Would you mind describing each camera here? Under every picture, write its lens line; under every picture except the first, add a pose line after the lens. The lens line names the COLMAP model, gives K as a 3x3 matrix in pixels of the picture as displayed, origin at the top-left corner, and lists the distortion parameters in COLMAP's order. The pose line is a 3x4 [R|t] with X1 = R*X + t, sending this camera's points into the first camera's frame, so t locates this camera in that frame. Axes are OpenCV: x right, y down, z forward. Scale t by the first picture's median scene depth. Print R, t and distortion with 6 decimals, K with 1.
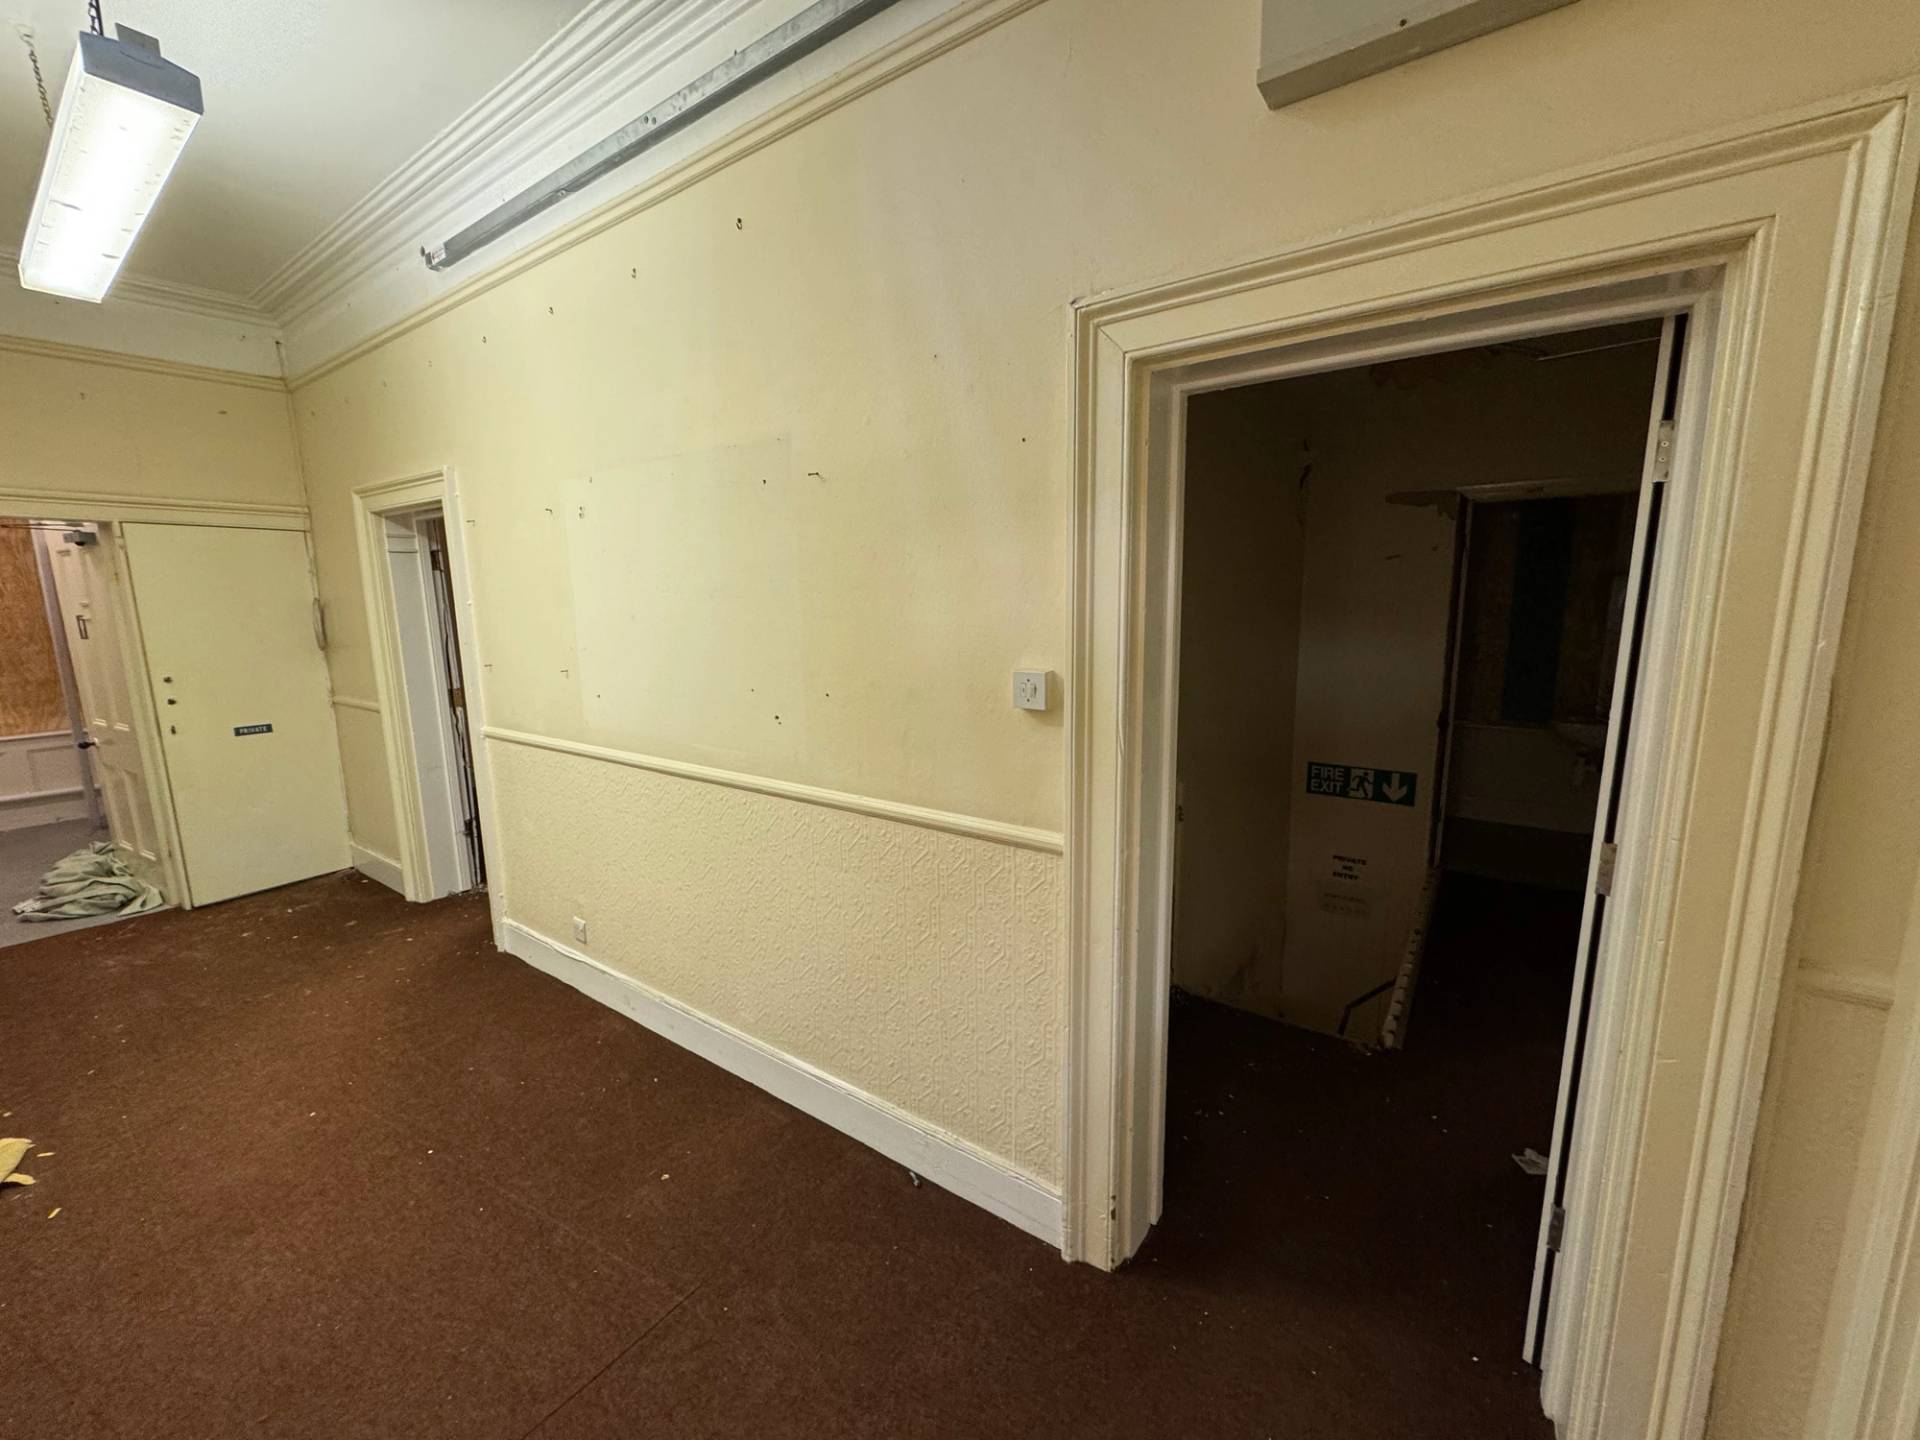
lens RADIAL K [[766.4, 0, 957.2], [0, 766.4, 722.5], [0, 0, 1]] dist [-0.002007, 0.000186]
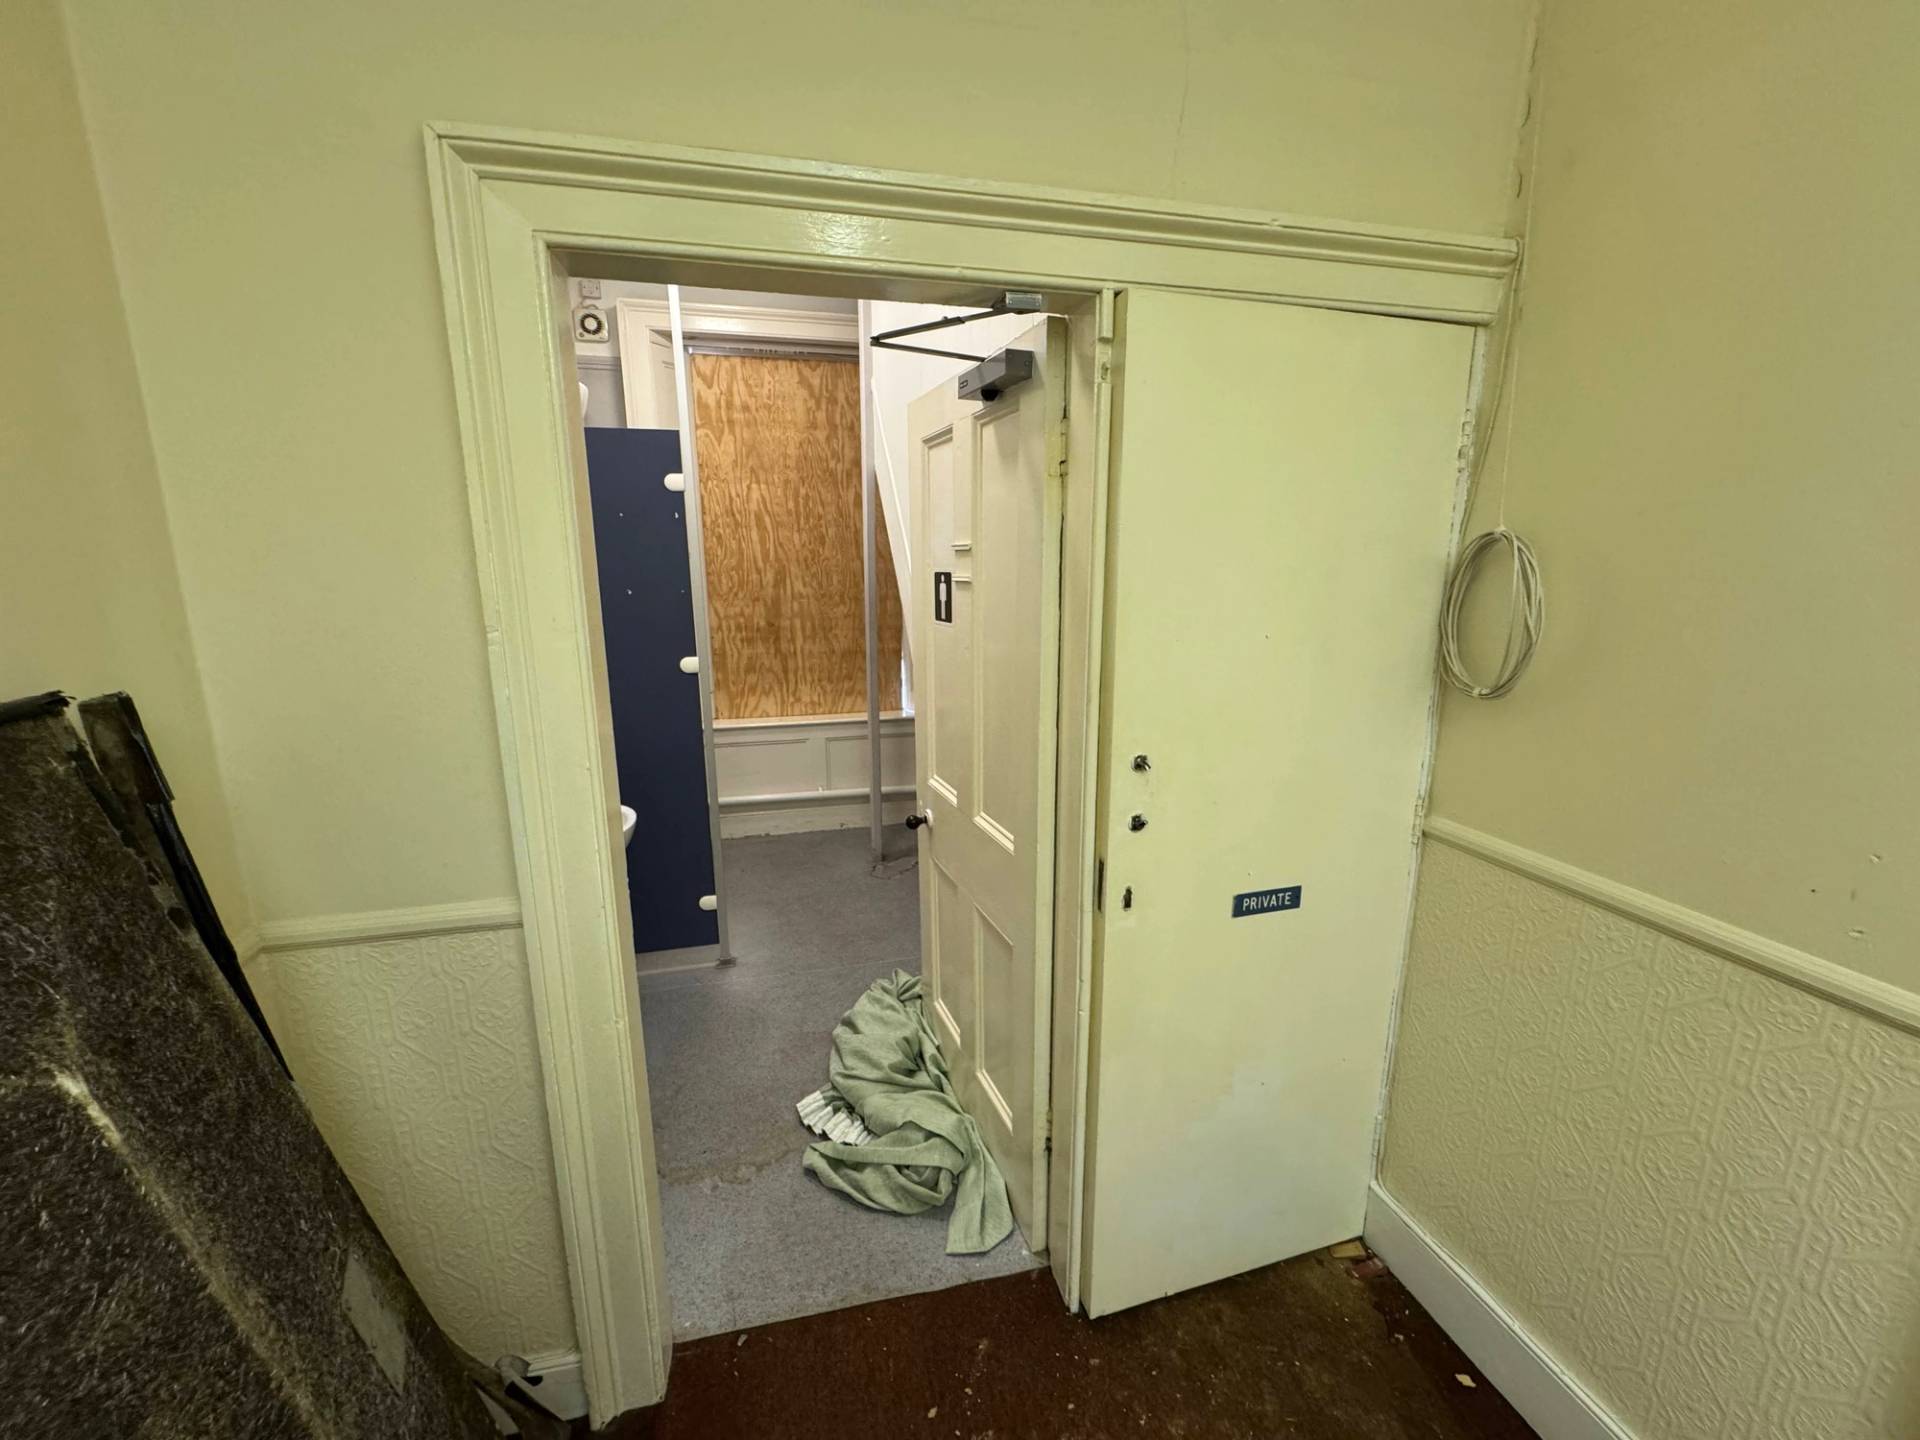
lens RADIAL K [[766.4, 0, 969.0], [0, 766.4, 722.6], [0, 0, 1]] dist [-0.002007, 0.000186]
pose [[0.772597, 0.142709, -0.618651, -0.860583], [-0.114638, 0.989751, 0.085150, -0.093334], [0.624462, 0.005134, 0.781038, 0.662737]]
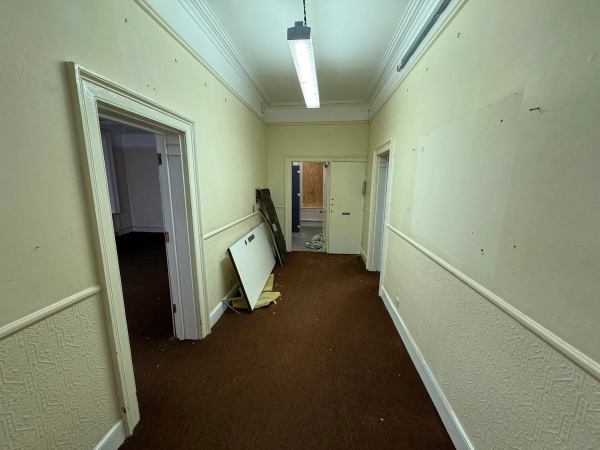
lens RADIAL K [[239.5, 0, 299.4], [0, 239.5, 225.2], [0, 0, 1]] dist [-0.002007, 0.000186]
pose [[0.498566, 0.178021, -0.848375, 0.015055], [-0.159108, 0.980852, 0.112316, -0.034576], [0.852125, 0.078987, 0.517343, 0.174796]]
